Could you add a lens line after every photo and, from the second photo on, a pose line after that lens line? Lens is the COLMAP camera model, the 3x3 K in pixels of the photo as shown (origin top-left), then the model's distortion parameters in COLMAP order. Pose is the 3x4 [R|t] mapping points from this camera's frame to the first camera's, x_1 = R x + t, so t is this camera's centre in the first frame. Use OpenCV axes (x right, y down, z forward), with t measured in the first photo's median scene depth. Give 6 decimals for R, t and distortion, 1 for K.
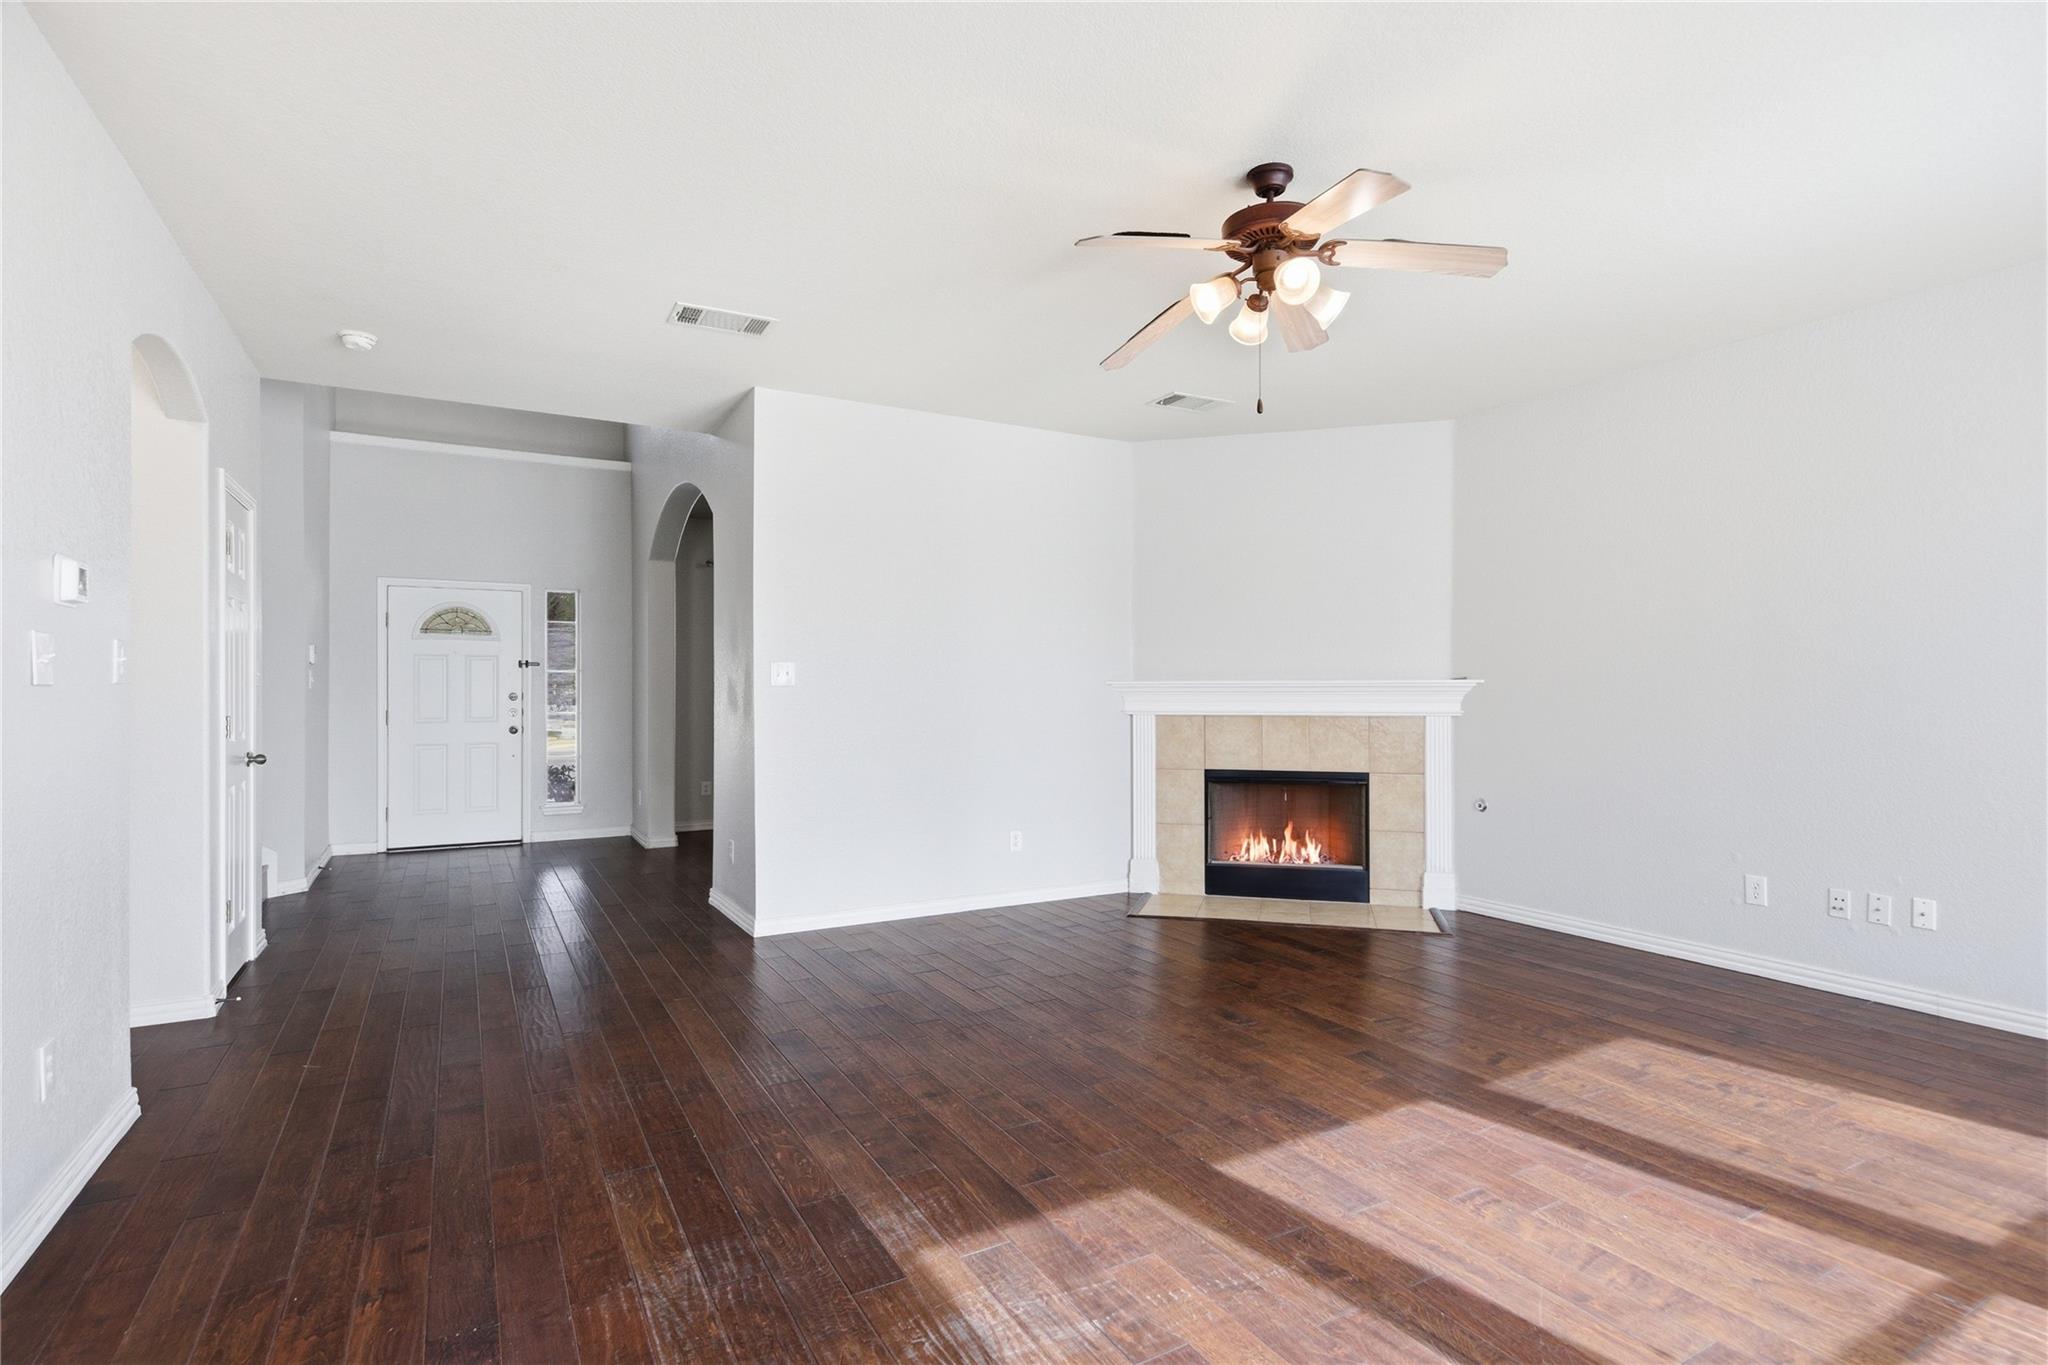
lens RADIAL K [[1022.5, 0, 1017.9], [0, 1022.5, 680.8], [0, 0, 1]] dist [0.002105, -0.002475]
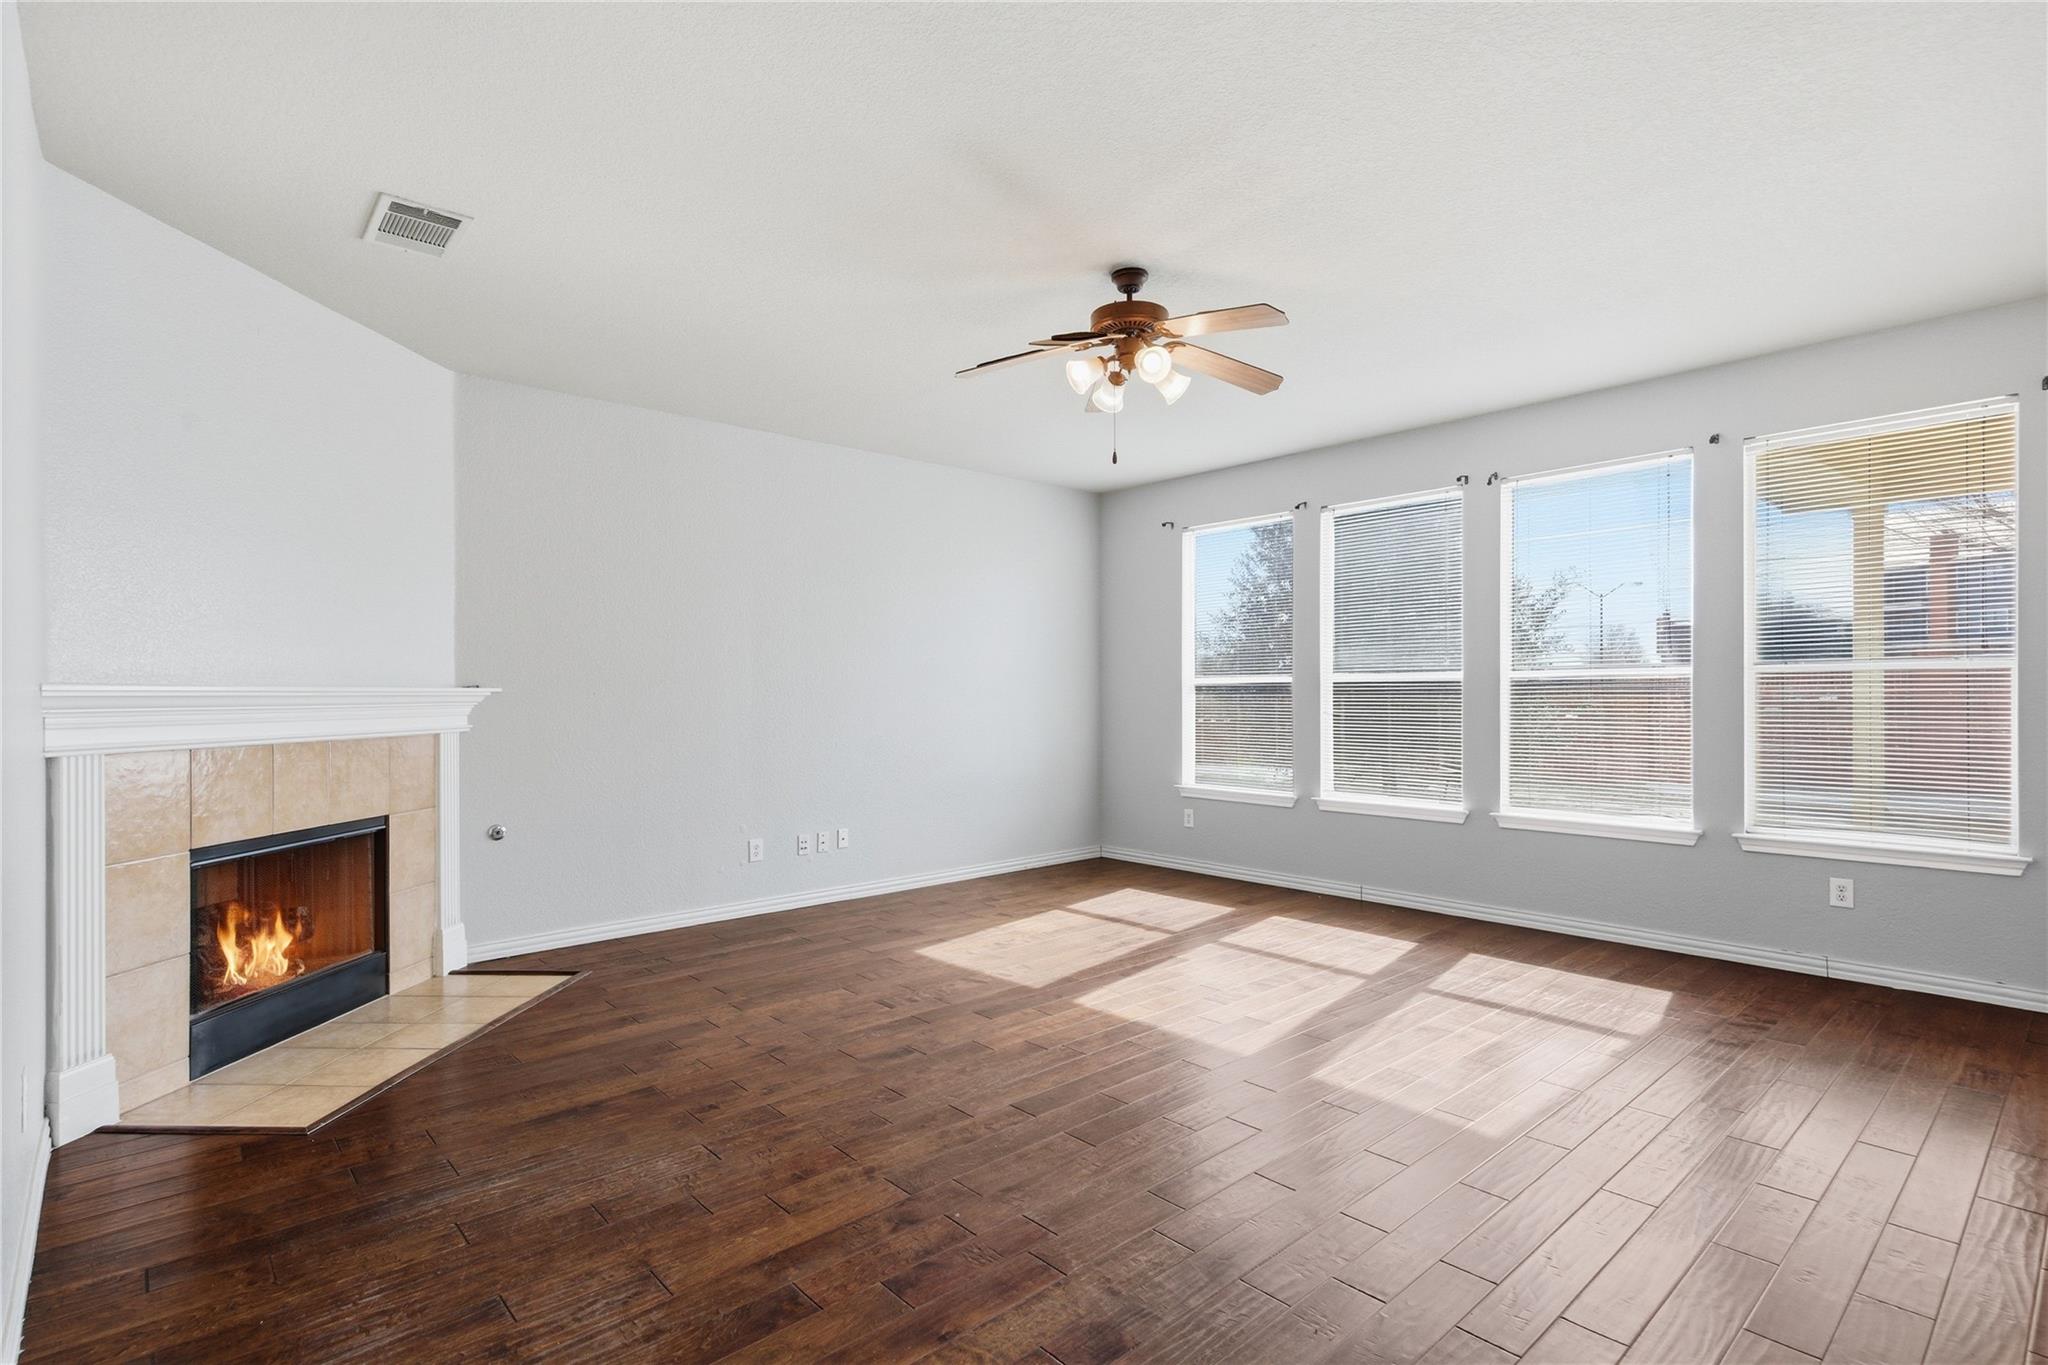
lens RADIAL K [[1002.7, 0, 1029.7], [0, 1002.7, 685.8], [0, 0, 1]] dist [0.004080, -0.000343]
pose [[-0.237047, 0.008286, 0.971463, -0.774439], [-0.000692, 0.999962, -0.008698, 0.006495], [-0.971498, -0.002734, -0.237033, 1.217588]]
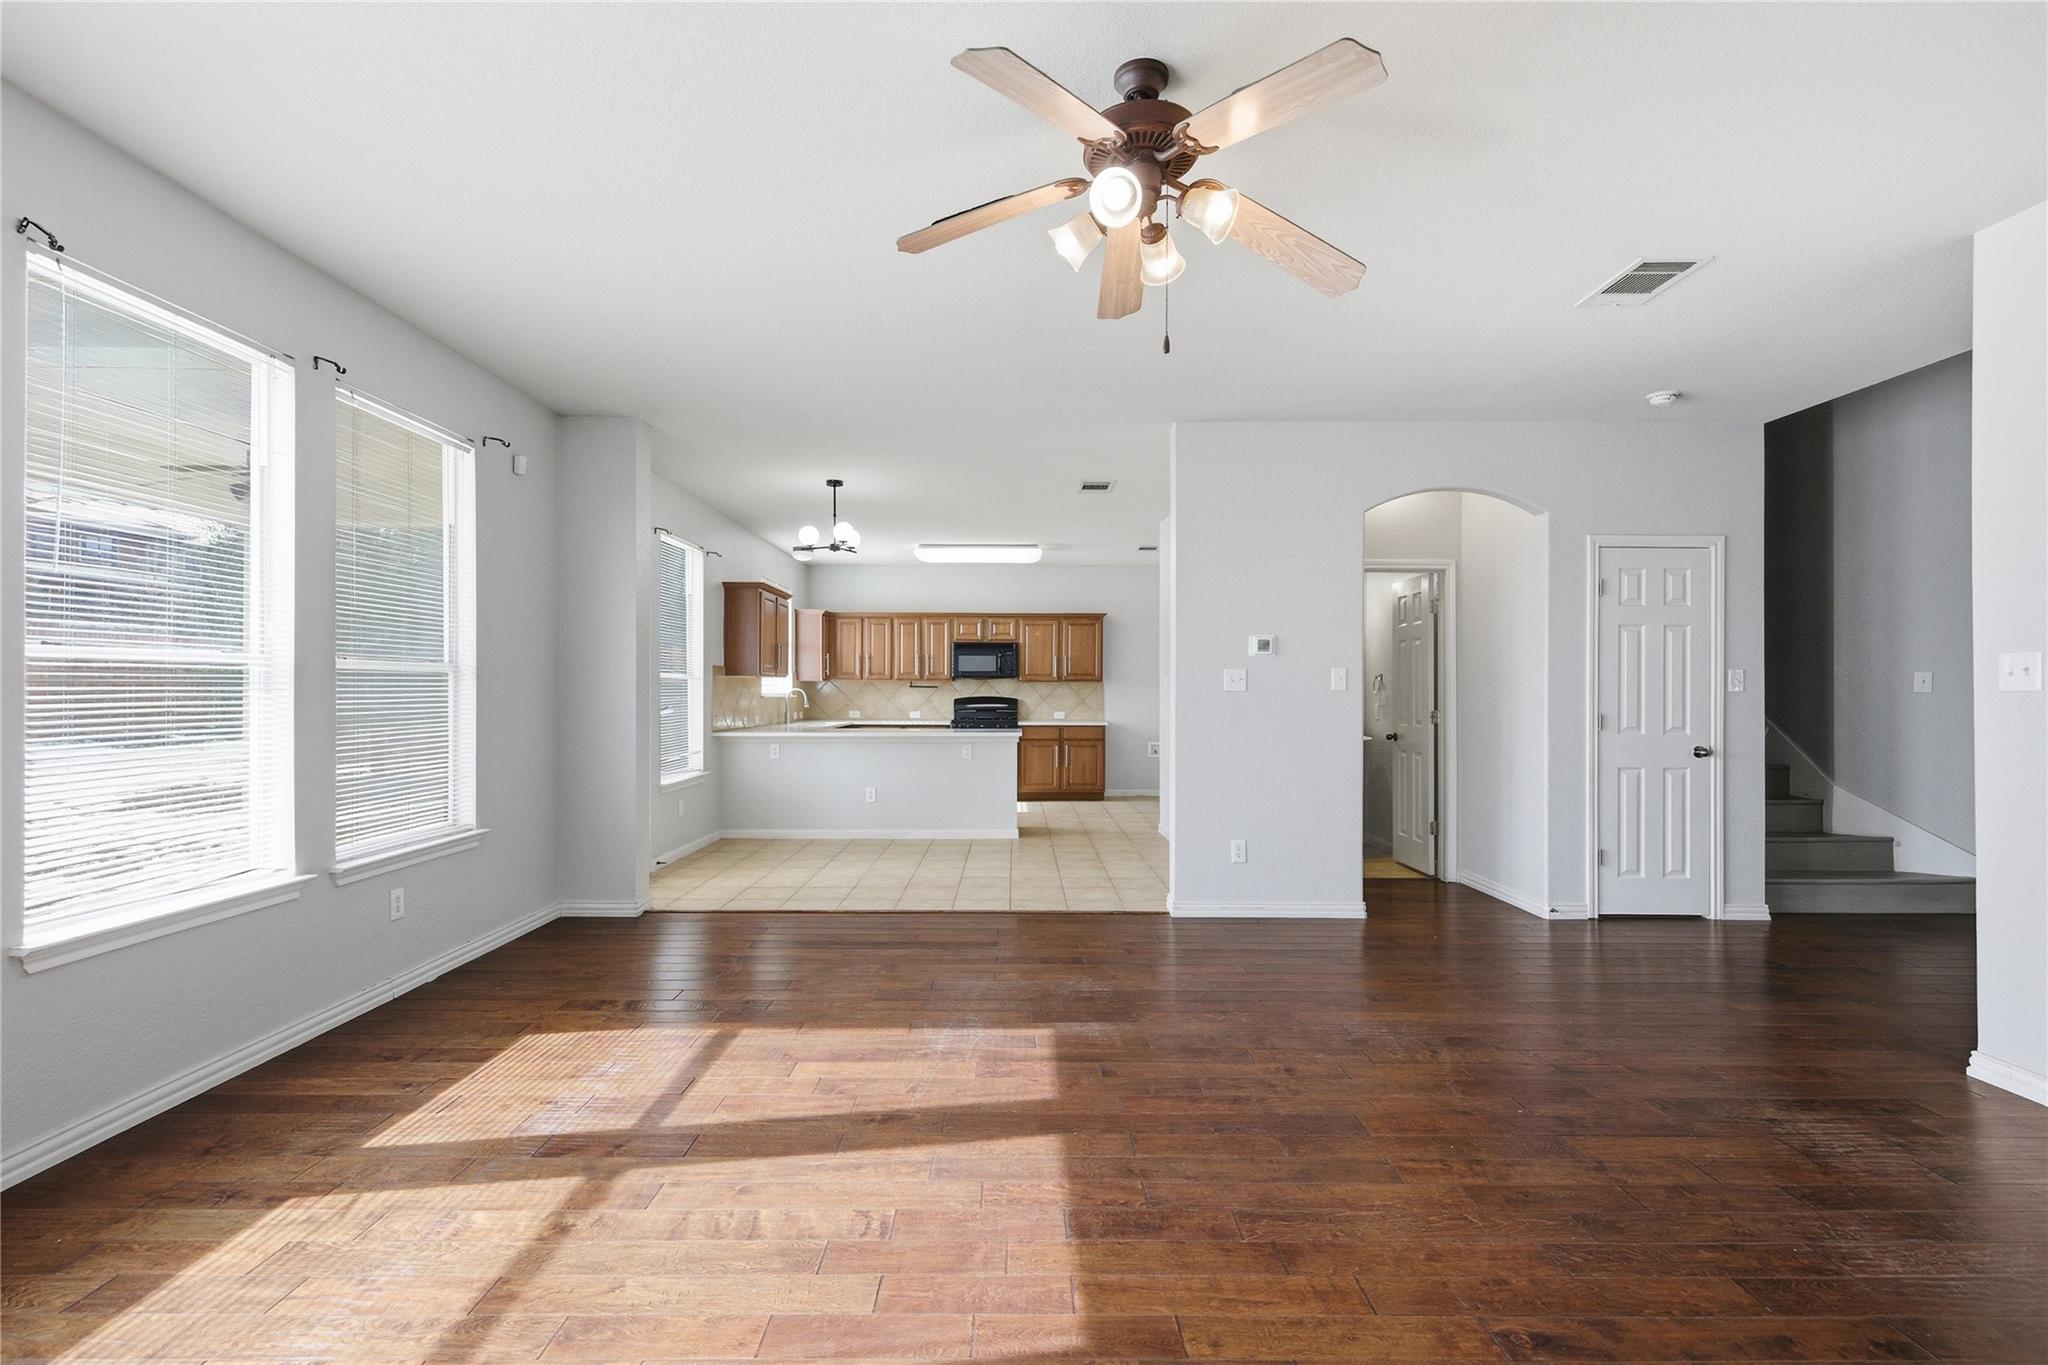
lens RADIAL K [[910.5, 0, 1017.5], [0, 910.5, 690.2], [0, 0, 1]] dist [0.003715, -0.002044]
pose [[-0.485053, -0.000263, -0.874485, 0.818028], [0.002105, 0.999997, -0.001469, 0.002395], [0.874482, -0.002554, -0.485051, 1.103646]]
